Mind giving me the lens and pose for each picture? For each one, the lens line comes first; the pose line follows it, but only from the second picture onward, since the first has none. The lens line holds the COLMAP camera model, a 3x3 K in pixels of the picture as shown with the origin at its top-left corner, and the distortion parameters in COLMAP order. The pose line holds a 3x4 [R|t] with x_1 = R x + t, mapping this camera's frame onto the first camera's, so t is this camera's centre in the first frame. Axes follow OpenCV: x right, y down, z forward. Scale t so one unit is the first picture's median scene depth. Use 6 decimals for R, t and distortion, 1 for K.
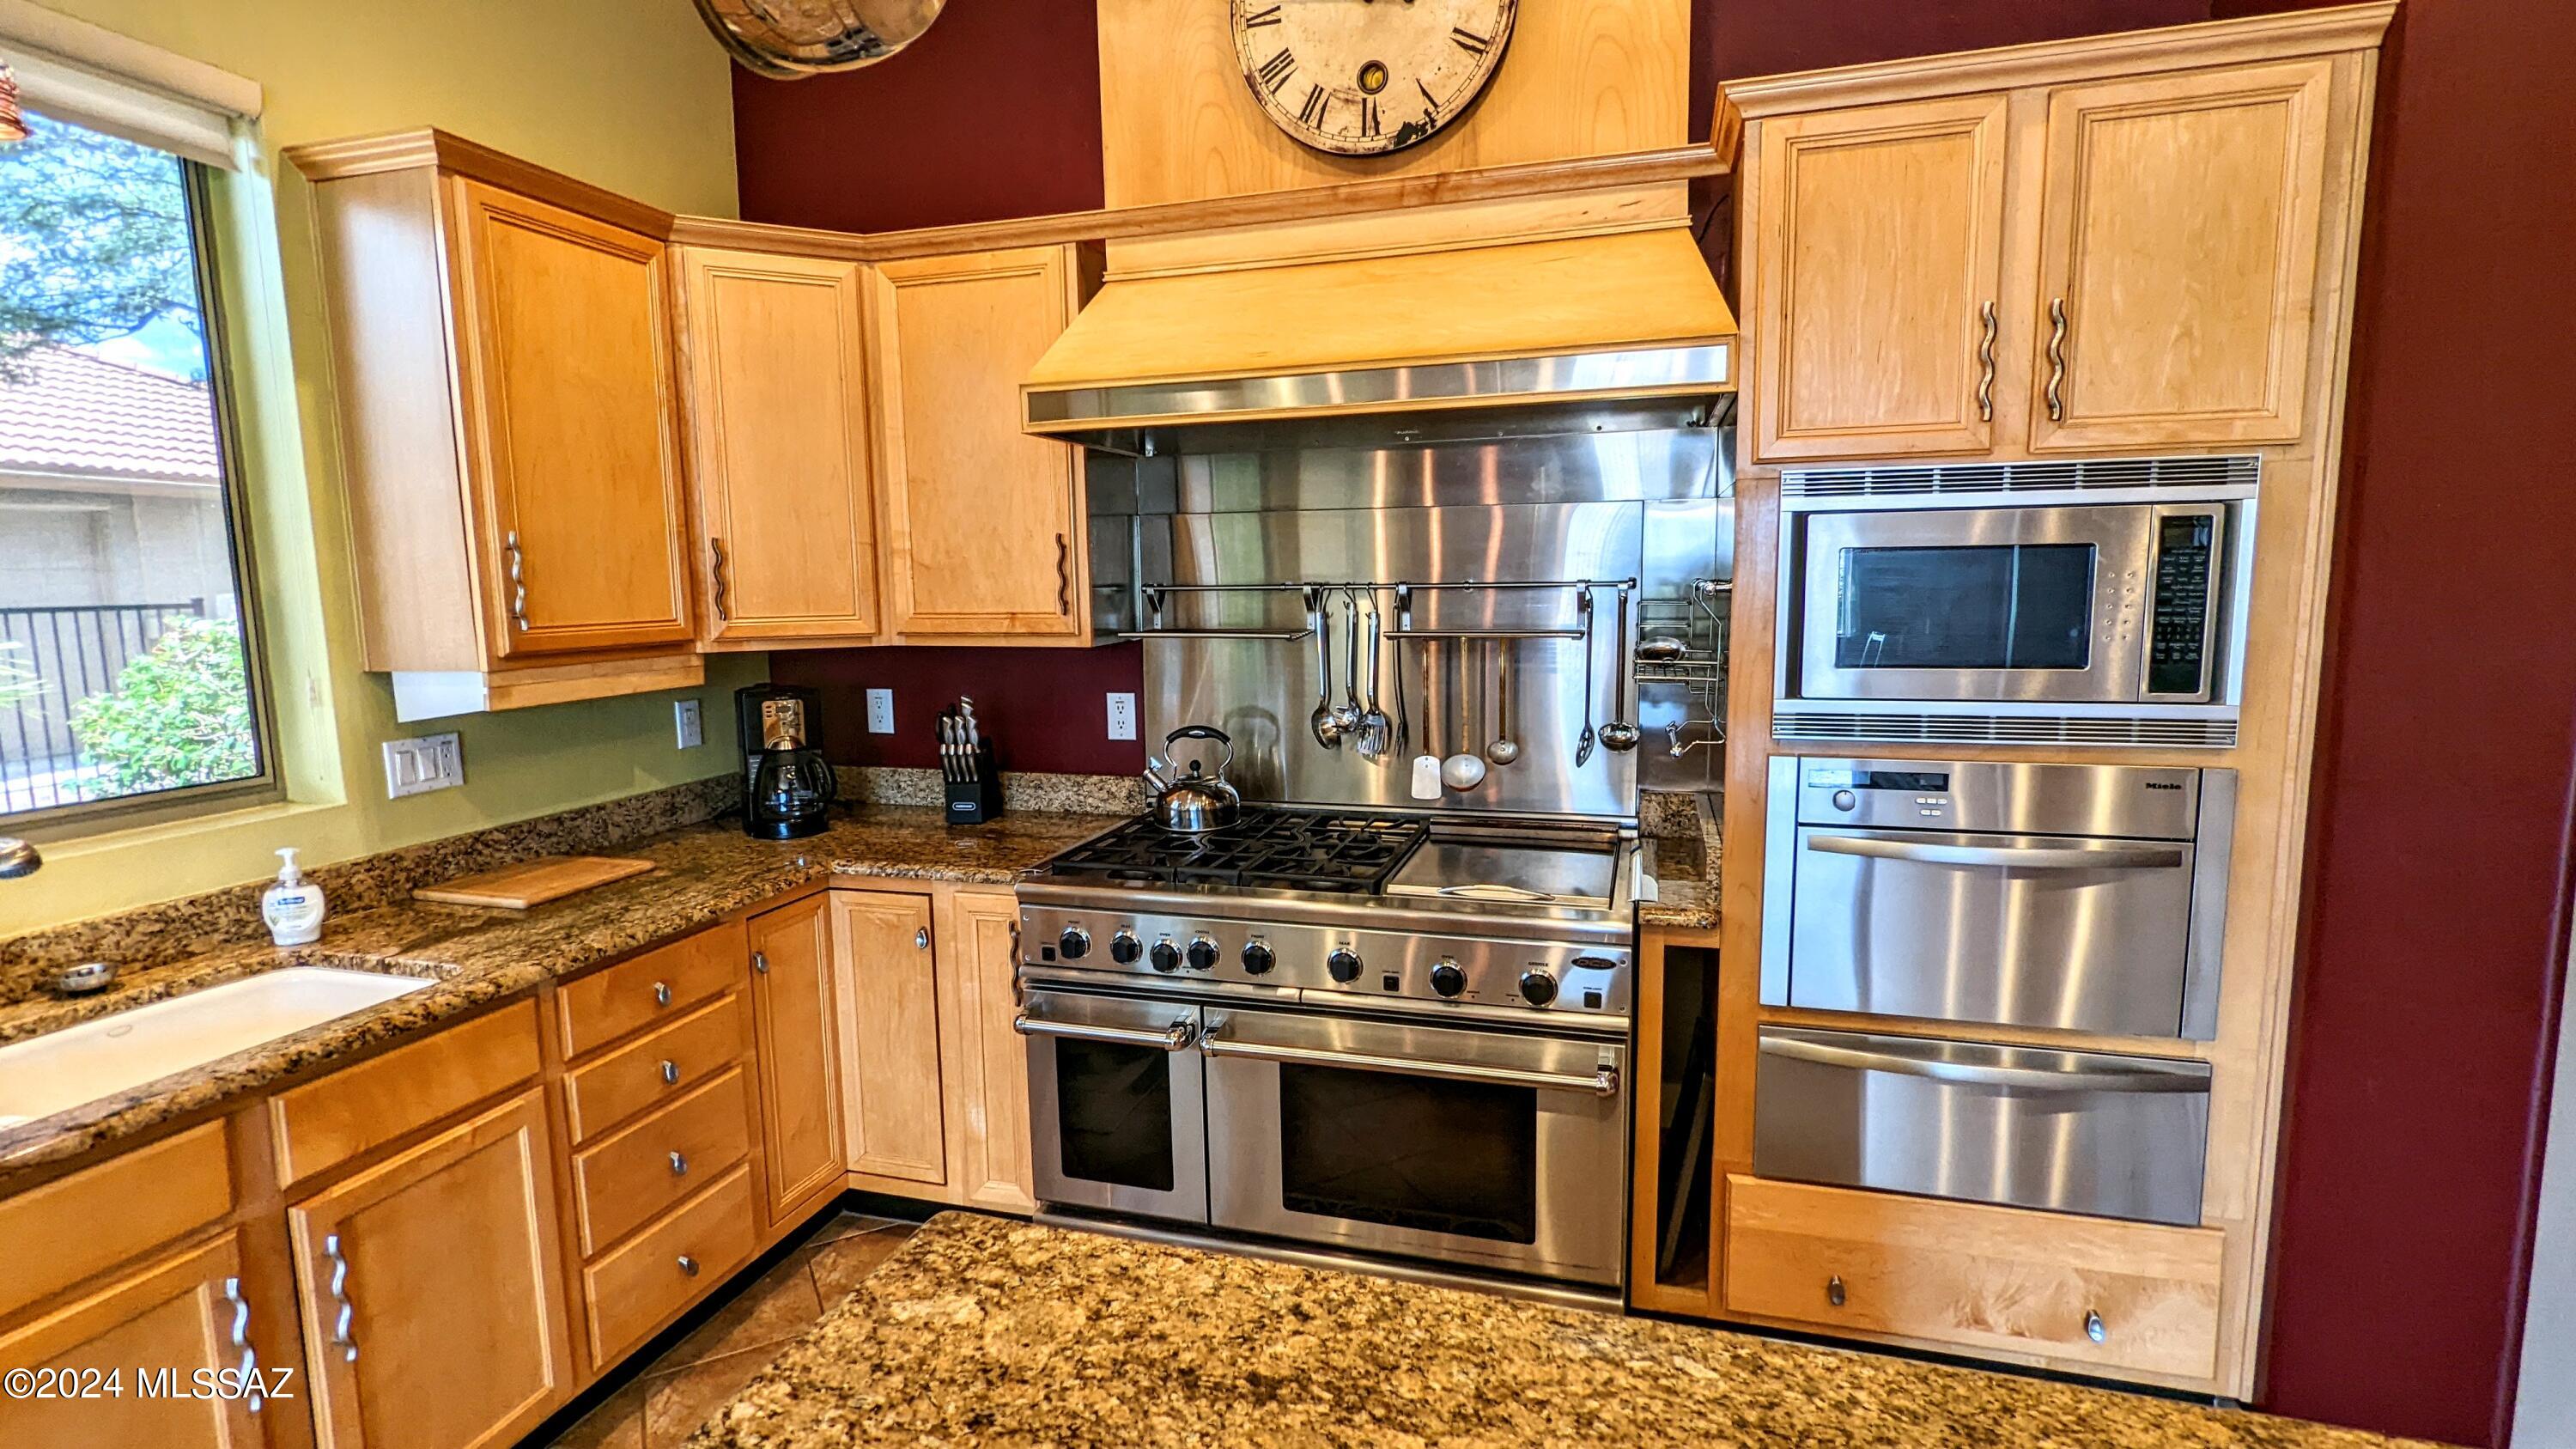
lens RADIAL K [[1221.3, 0, 1281.2], [0, 1221.3, 728.1], [0, 0, 1]] dist [0.003341, 0.000508]
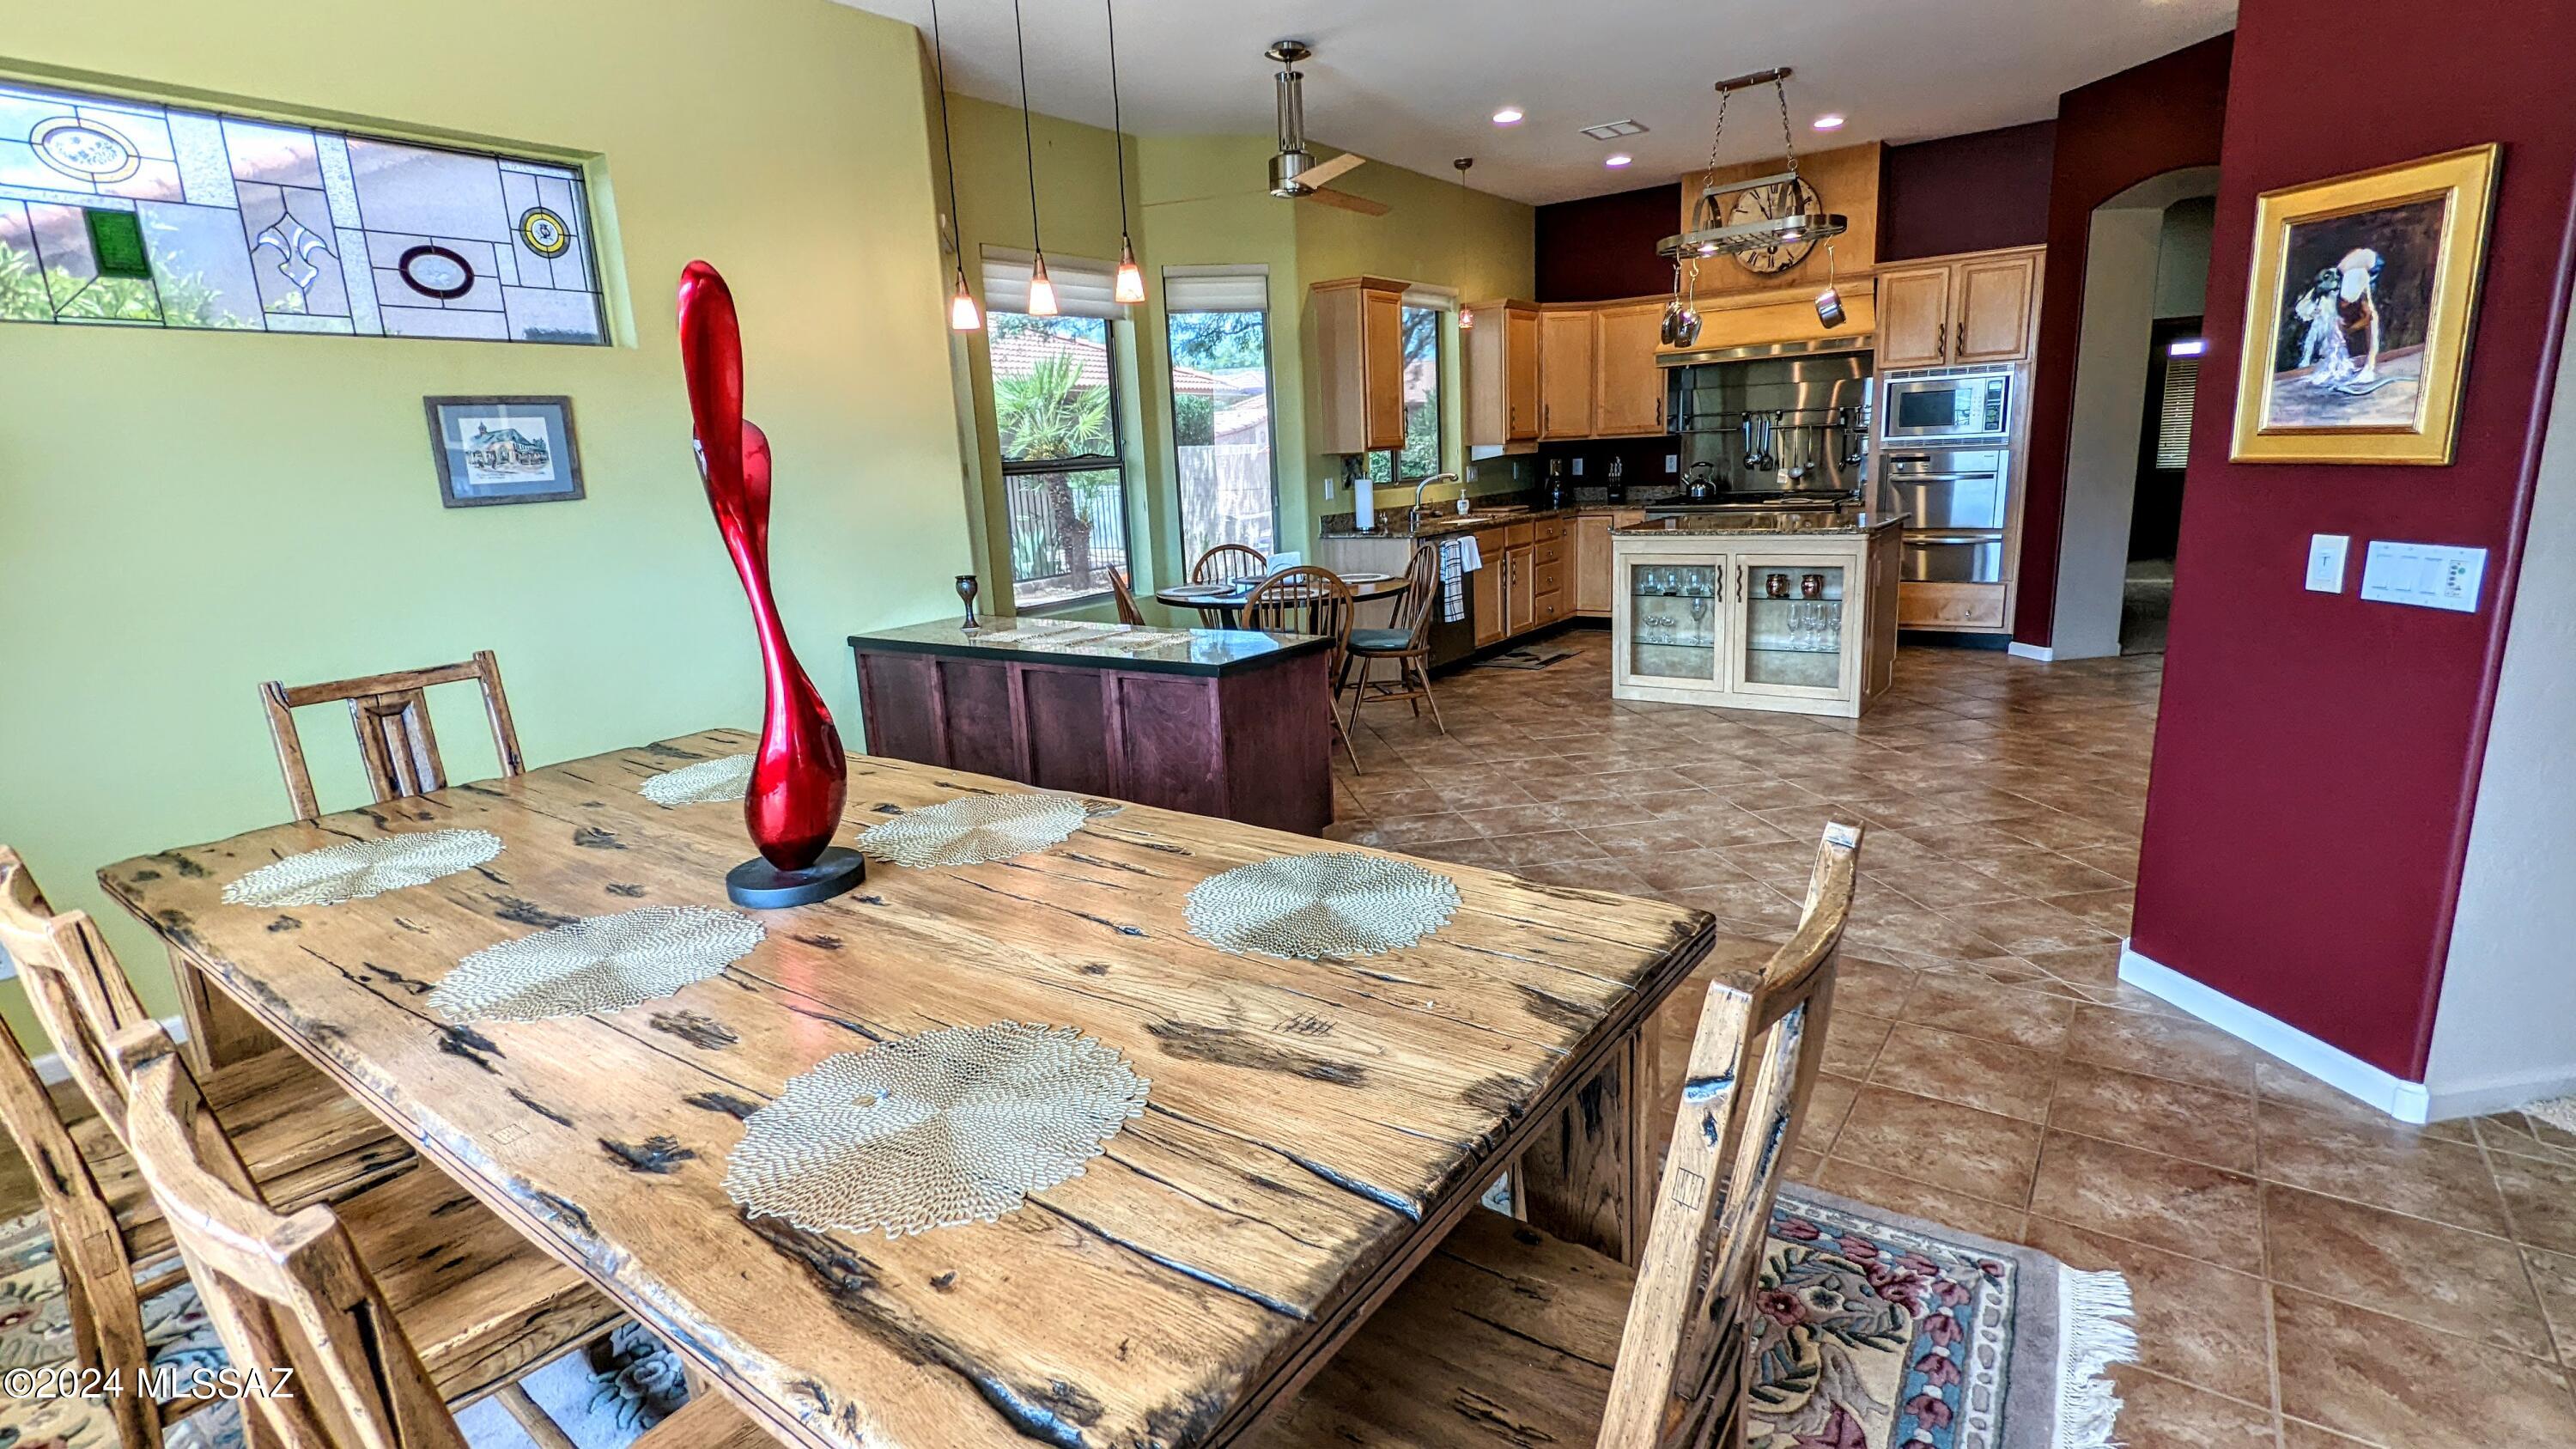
lens RADIAL K [[1221.3, 0, 1283.7], [0, 1221.3, 724.4], [0, 0, 1]] dist [0.003341, 0.000508]
pose [[0.942230, 0.044288, -0.332025, -0.014157], [-0.008875, 0.994174, 0.107424, 0.376613], [0.334848, -0.098272, 0.937134, -2.567457]]
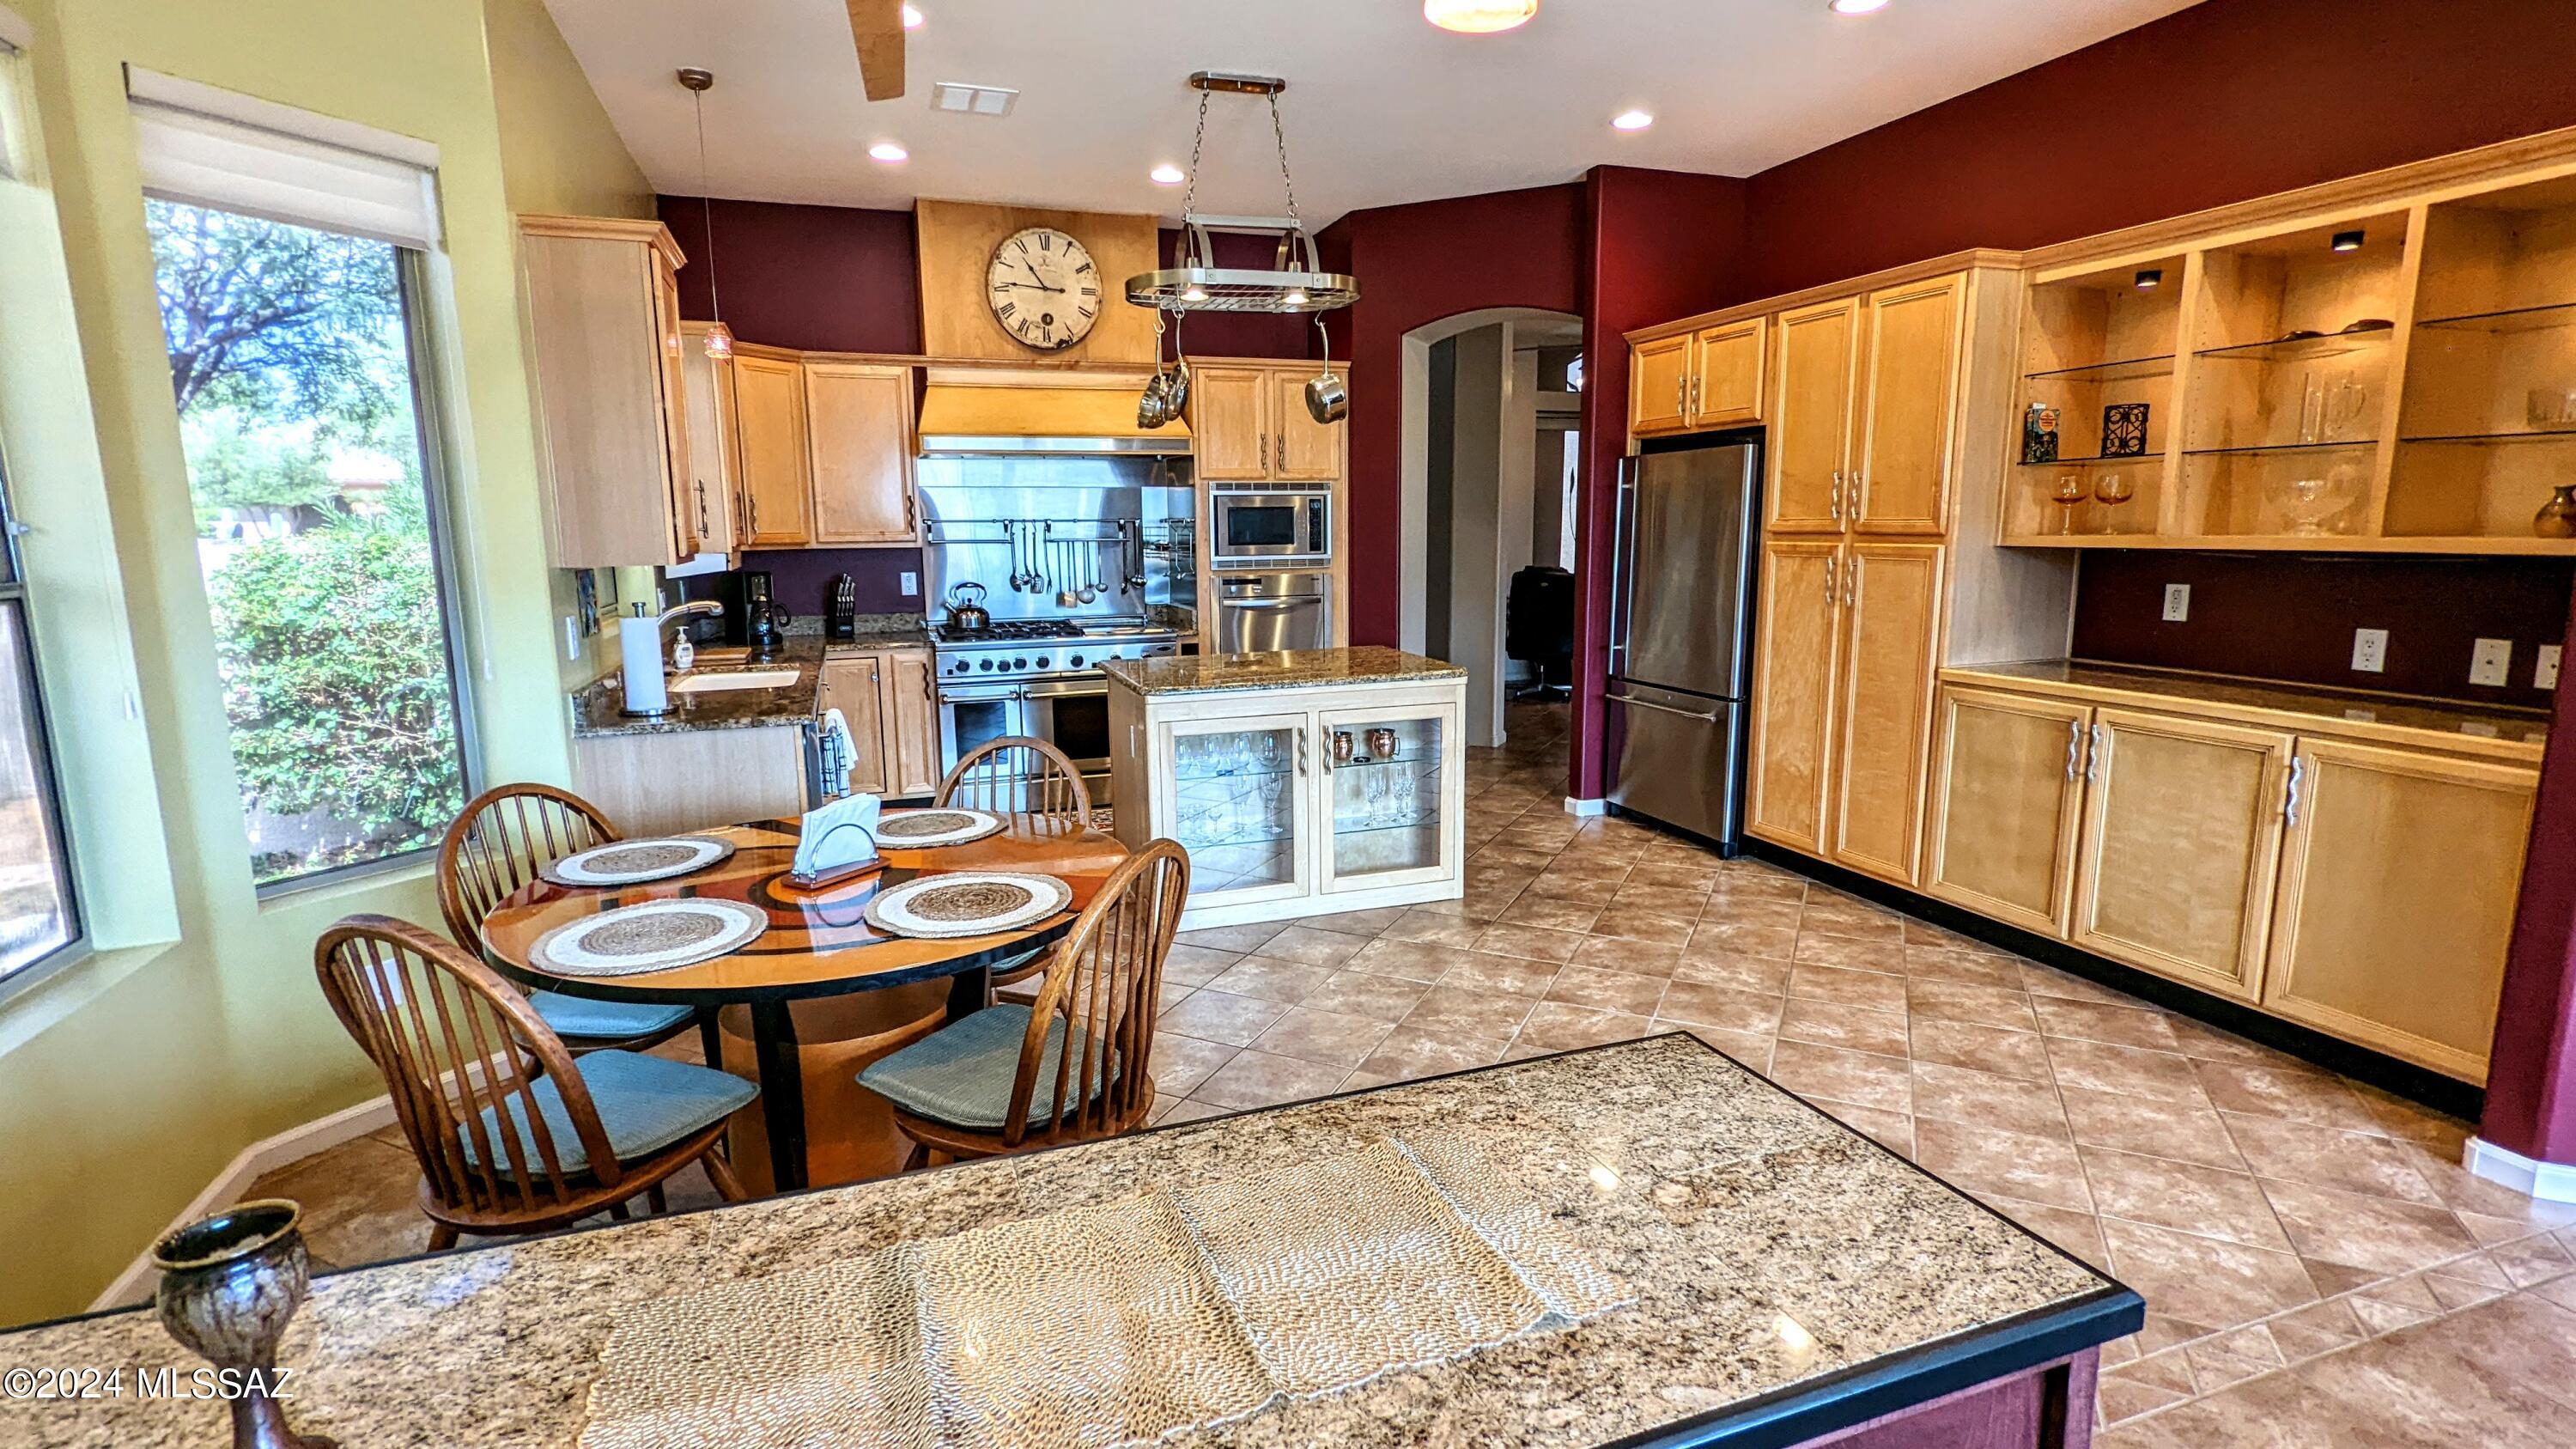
lens RADIAL K [[1221.3, 0, 1288.2], [0, 1221.3, 730.5], [0, 0, 1]] dist [0.003341, 0.000508]
pose [[0.807598, -0.091748, 0.582553, -1.084555], [0.071385, 0.995769, 0.057864, 0.212304], [-0.585398, -0.005145, 0.810730, -1.371573]]
